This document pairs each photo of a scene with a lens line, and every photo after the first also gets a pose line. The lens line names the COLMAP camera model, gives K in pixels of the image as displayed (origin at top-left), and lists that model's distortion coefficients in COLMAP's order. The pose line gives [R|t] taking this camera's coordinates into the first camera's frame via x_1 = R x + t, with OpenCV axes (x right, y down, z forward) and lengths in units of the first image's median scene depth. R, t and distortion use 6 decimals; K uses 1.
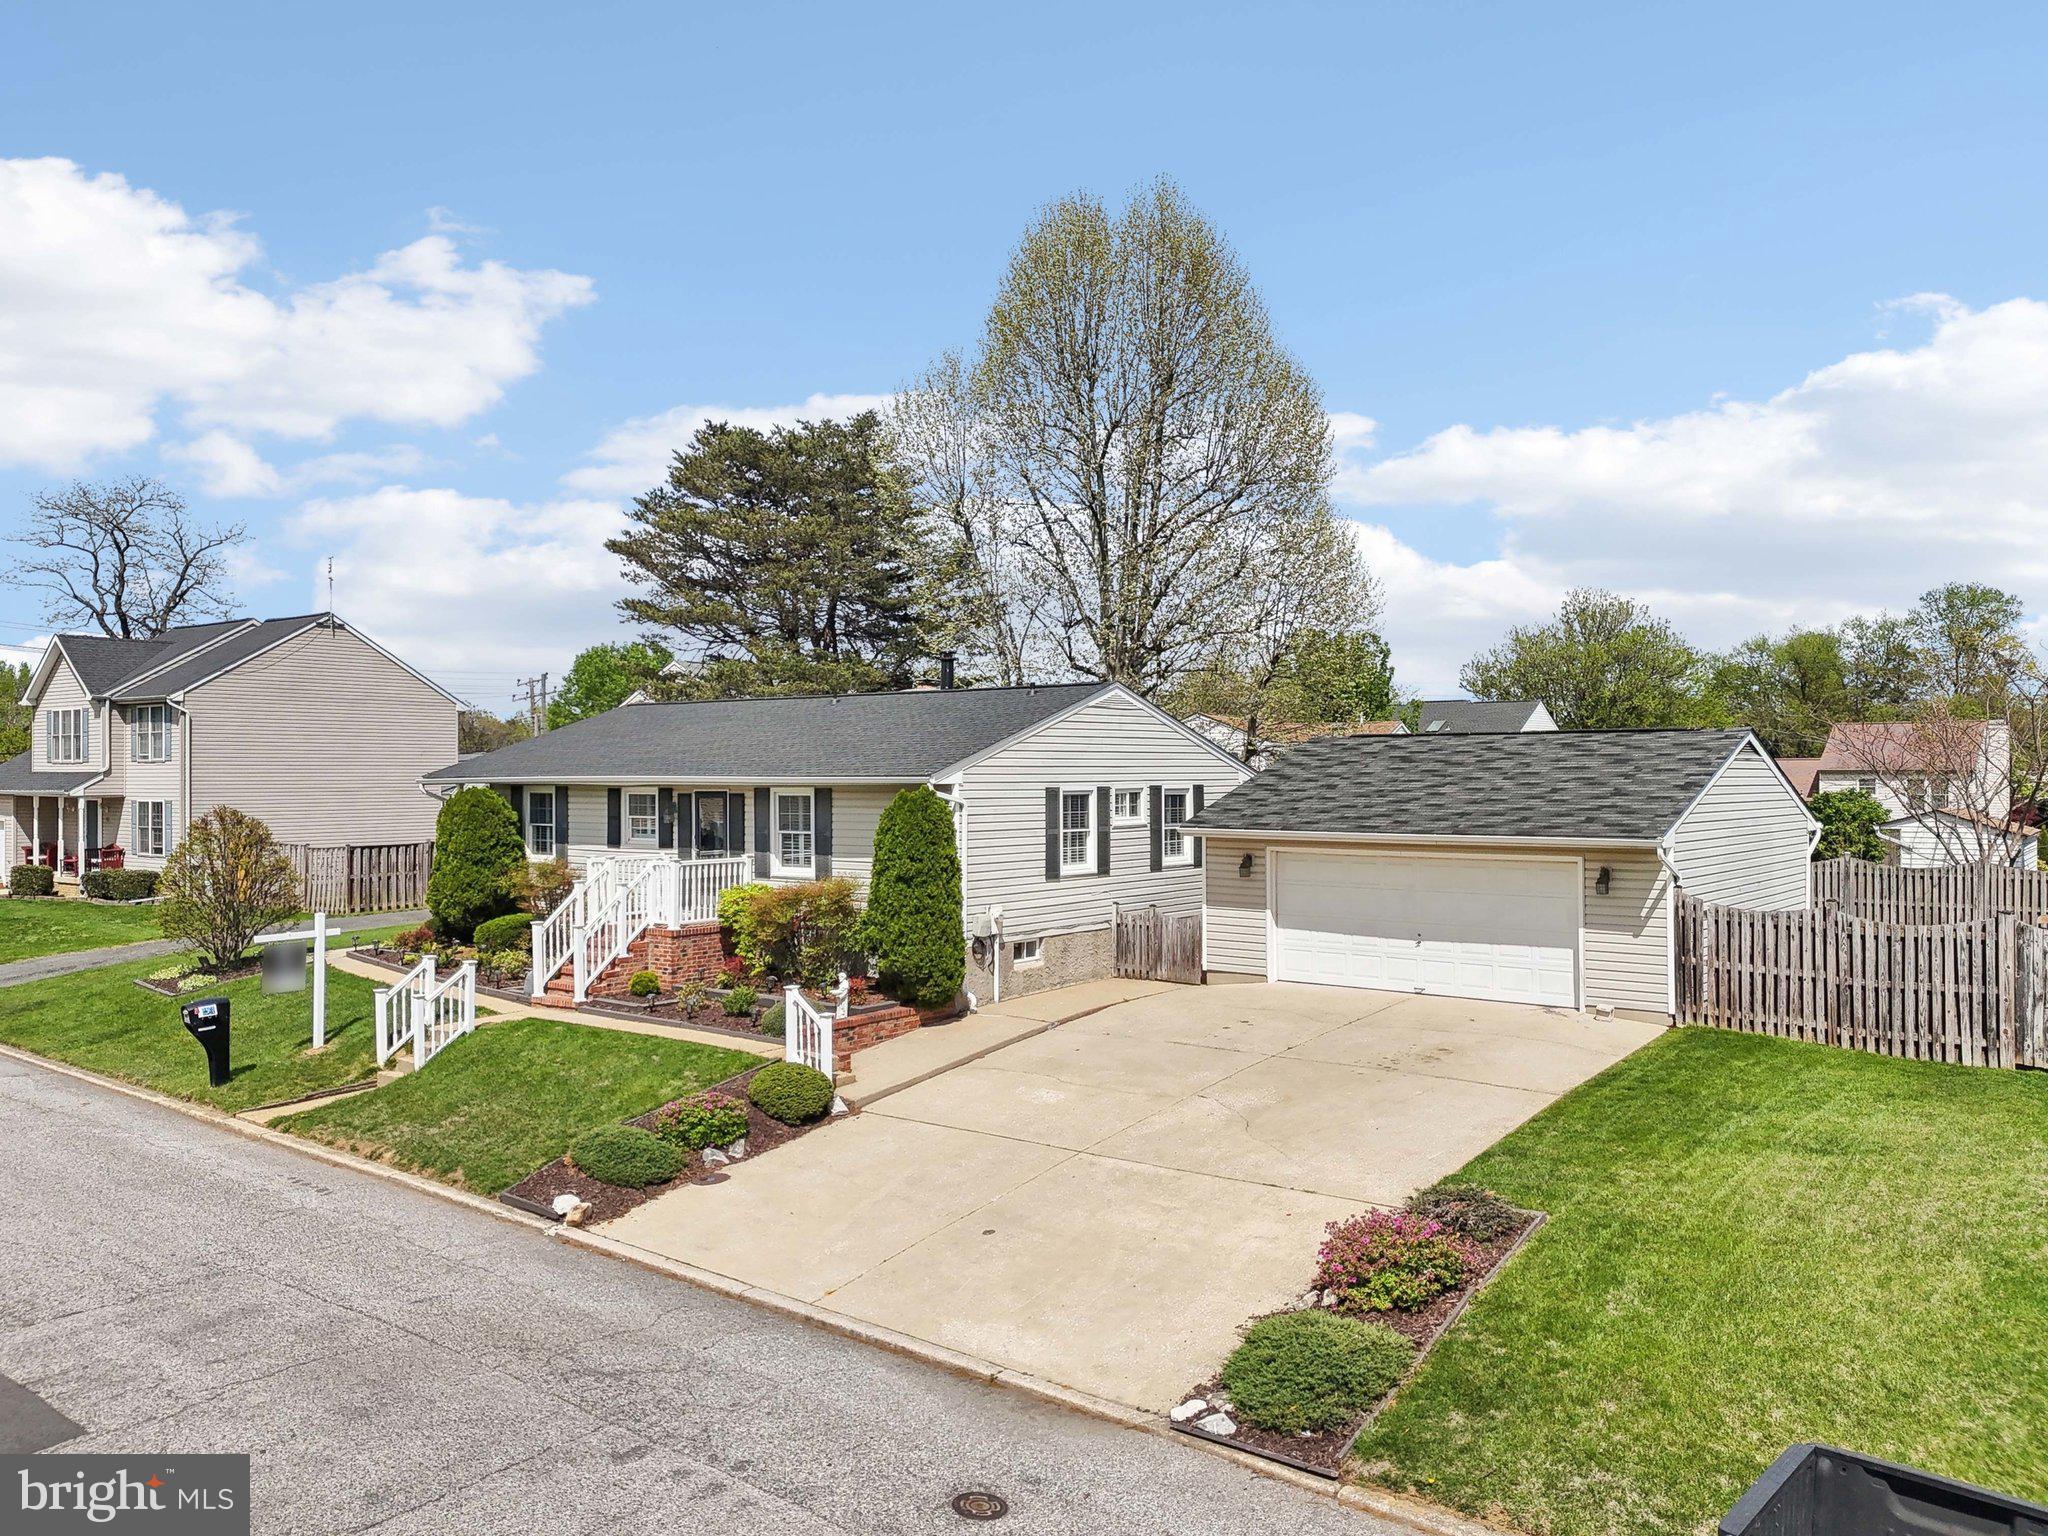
lens RADIAL K [[1615.7, 0, 880.0], [0, 1615.7, 771.0], [0, 0, 1]] dist [0.043968, -0.000792]
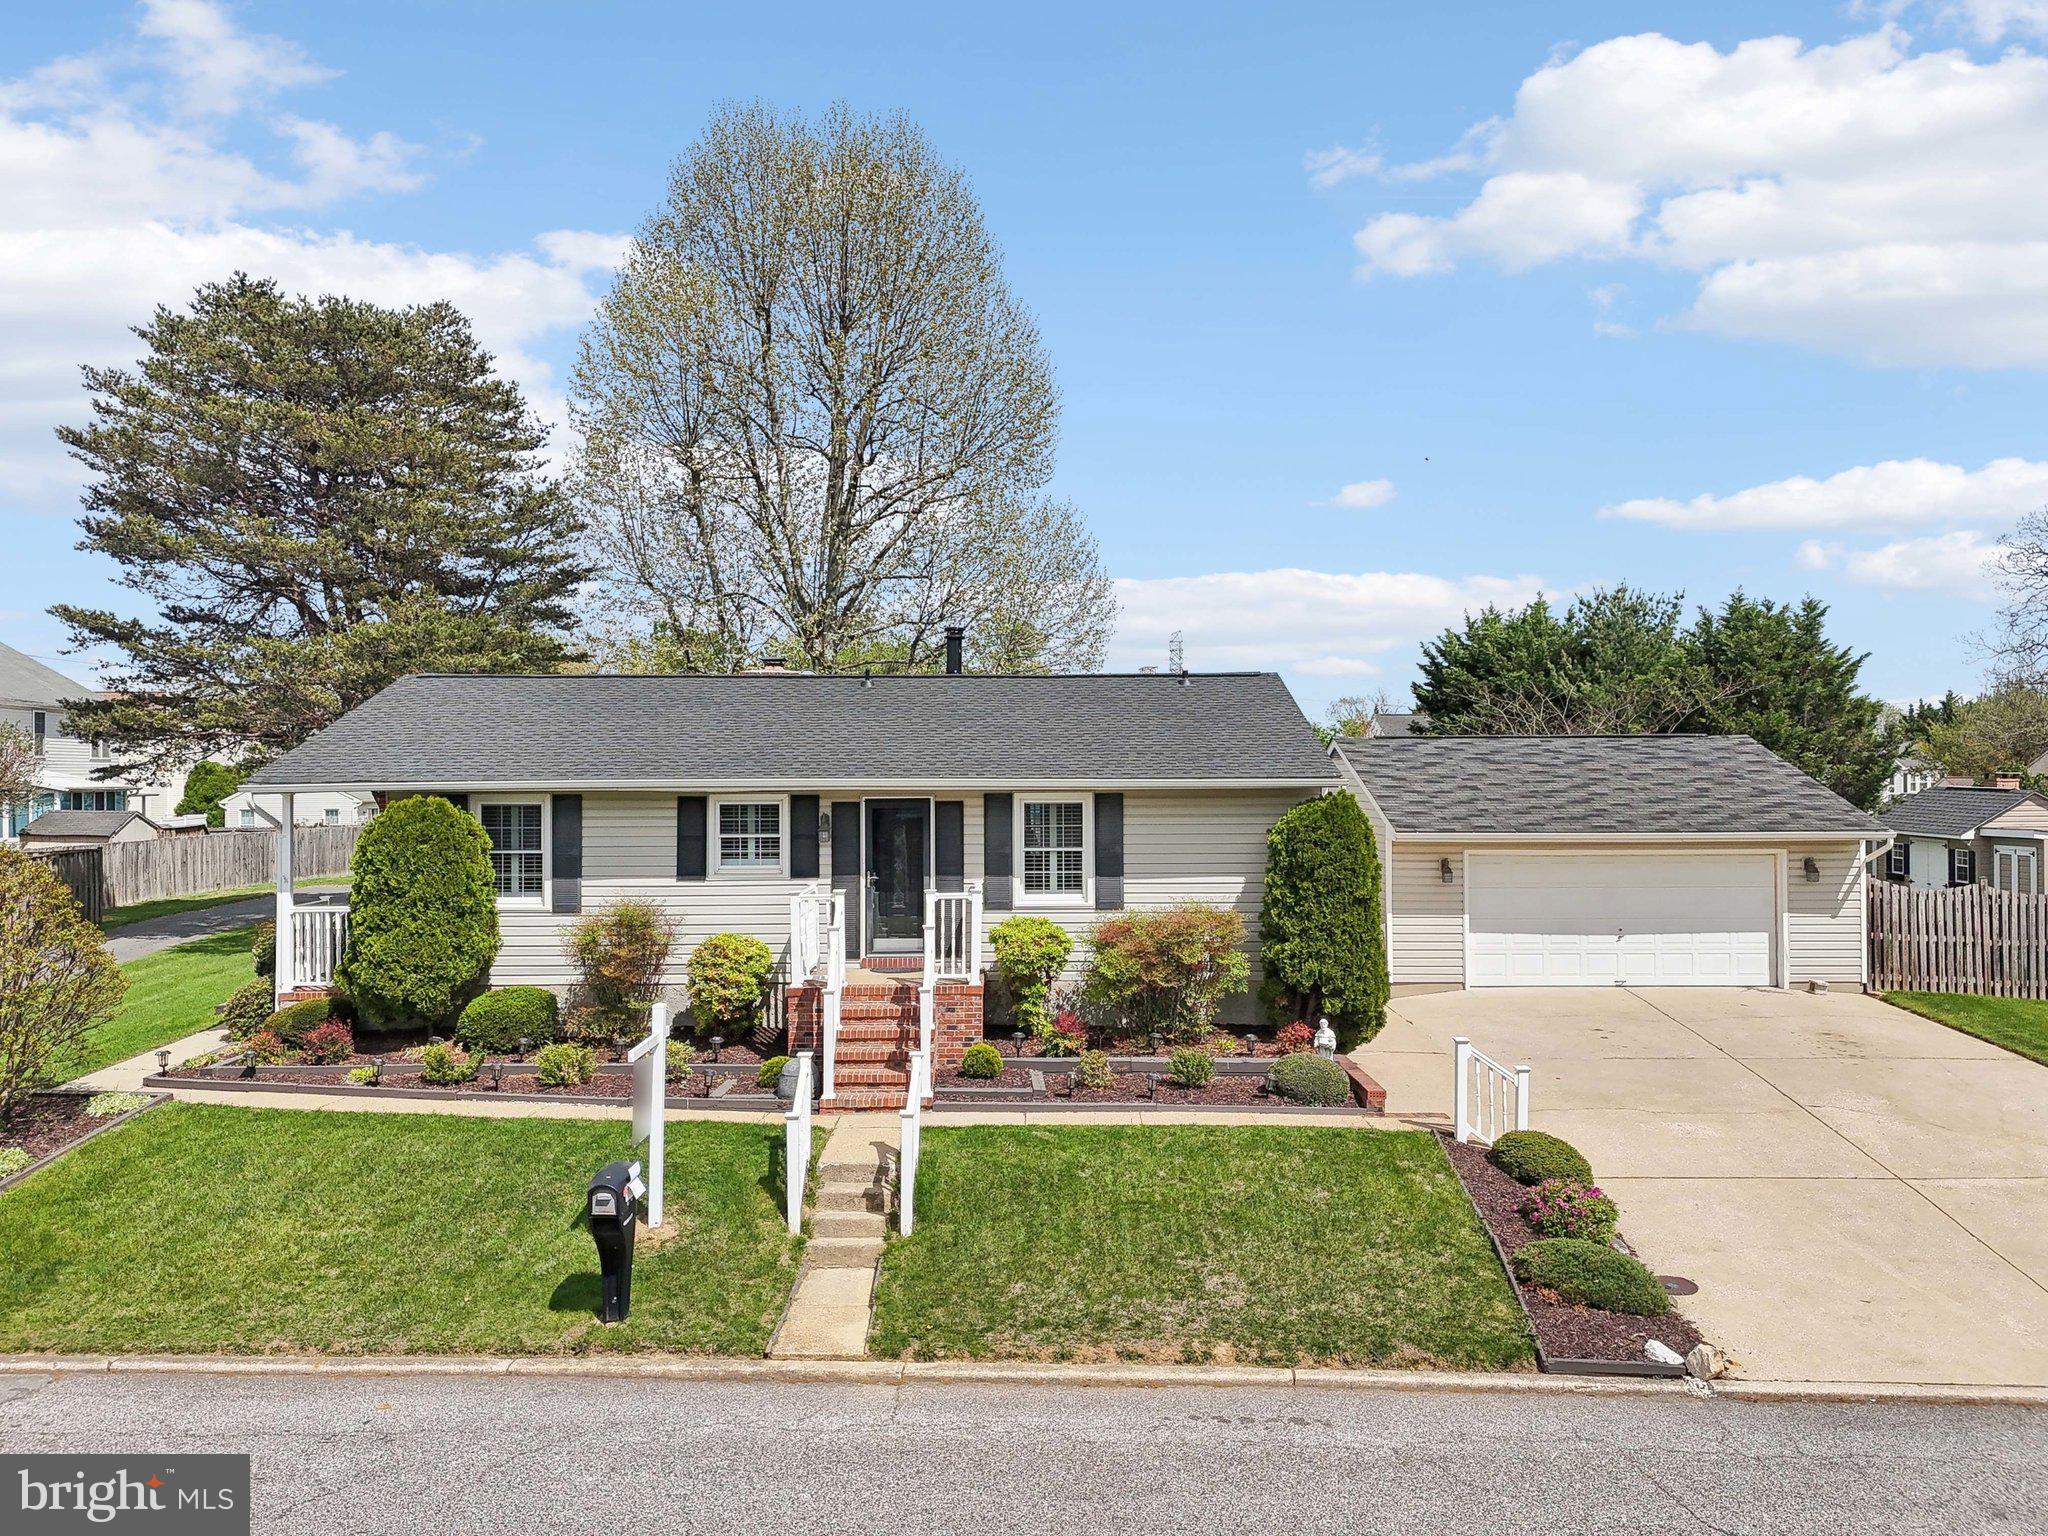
lens RADIAL K [[1660.0, 0, 1024.0], [0, 1660.0, 768.0], [0, 0, 1]] dist [0.009304, 0.000200]
pose [[0.760091, 0.003652, 0.649807, -0.662905], [0.000767, 0.999978, -0.006517, 0.003913], [-0.649817, 0.005452, 0.760072, 0.446922]]
